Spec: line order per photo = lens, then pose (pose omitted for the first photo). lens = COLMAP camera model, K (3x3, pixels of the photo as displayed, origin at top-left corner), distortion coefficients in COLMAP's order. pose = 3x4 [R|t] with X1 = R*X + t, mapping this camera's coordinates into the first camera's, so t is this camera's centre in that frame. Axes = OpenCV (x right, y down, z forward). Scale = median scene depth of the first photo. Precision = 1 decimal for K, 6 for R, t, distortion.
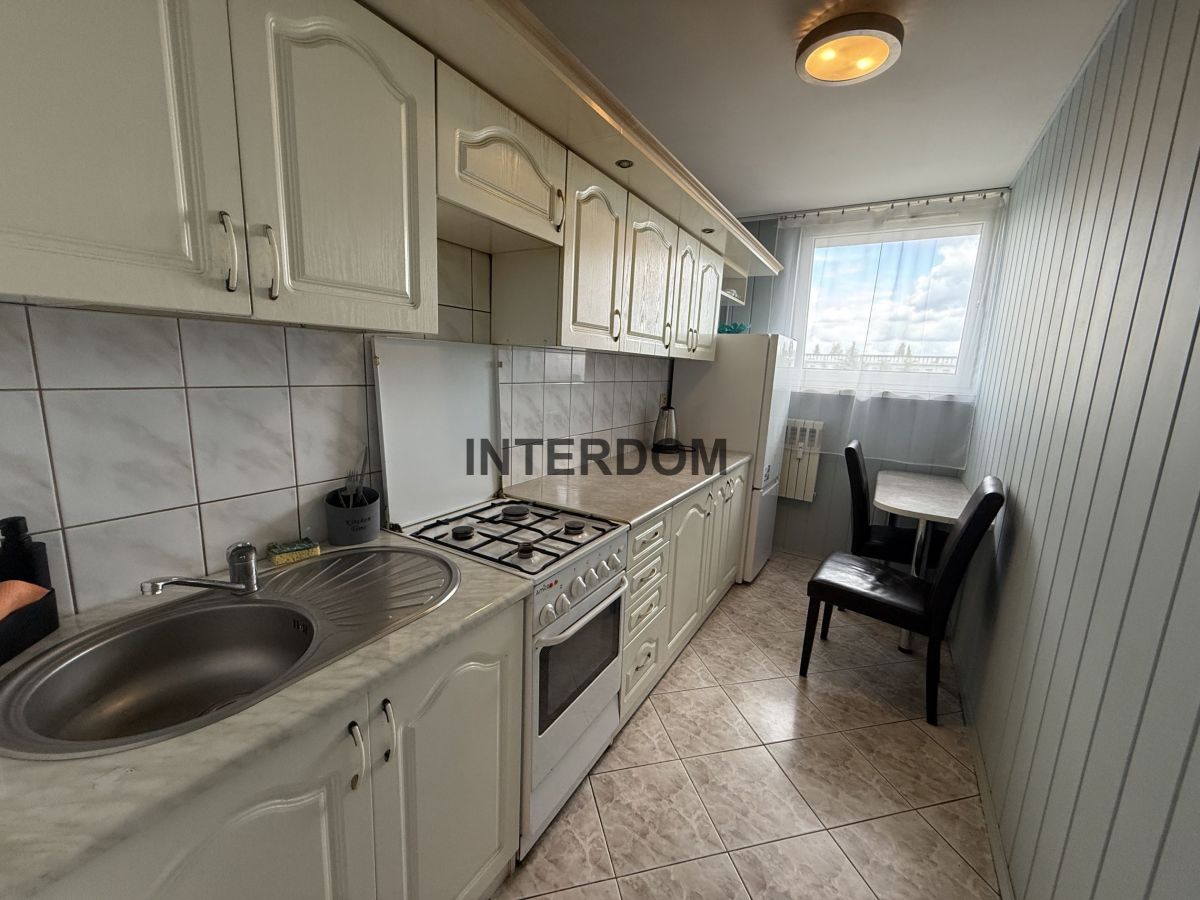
lens RADIAL K [[471.8, 0, 600.0], [0, 471.8, 450.0], [0, 0, 1]] dist [-0.006930, 0.000054]
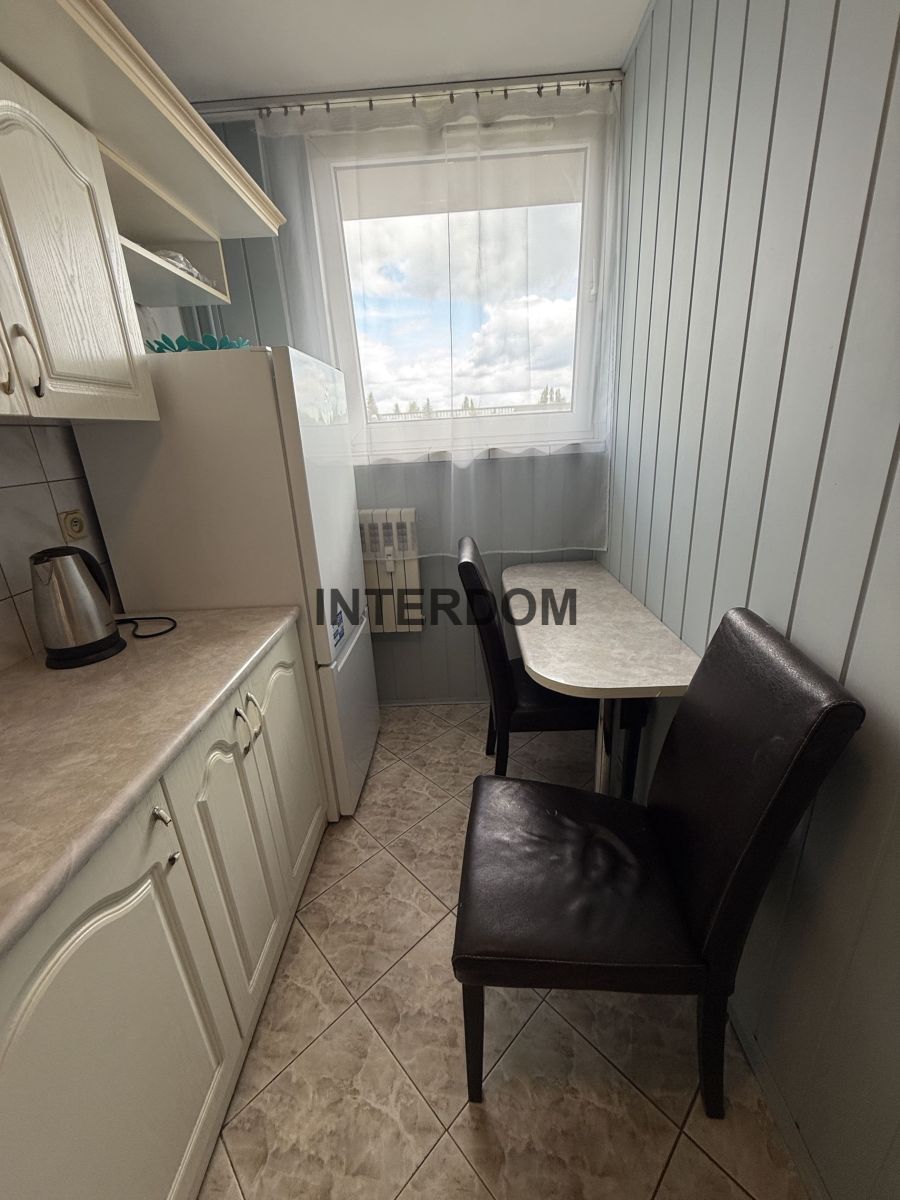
lens RADIAL K [[471.8, 0, 450.0], [0, 471.8, 600.0], [0, 0, 1]] dist [-0.006930, 0.000054]
pose [[0.862802, -0.249955, 0.439425, 0.225814], [0.176703, 0.963500, 0.201108, -0.064140], [-0.473654, -0.095869, 0.875478, 0.448490]]
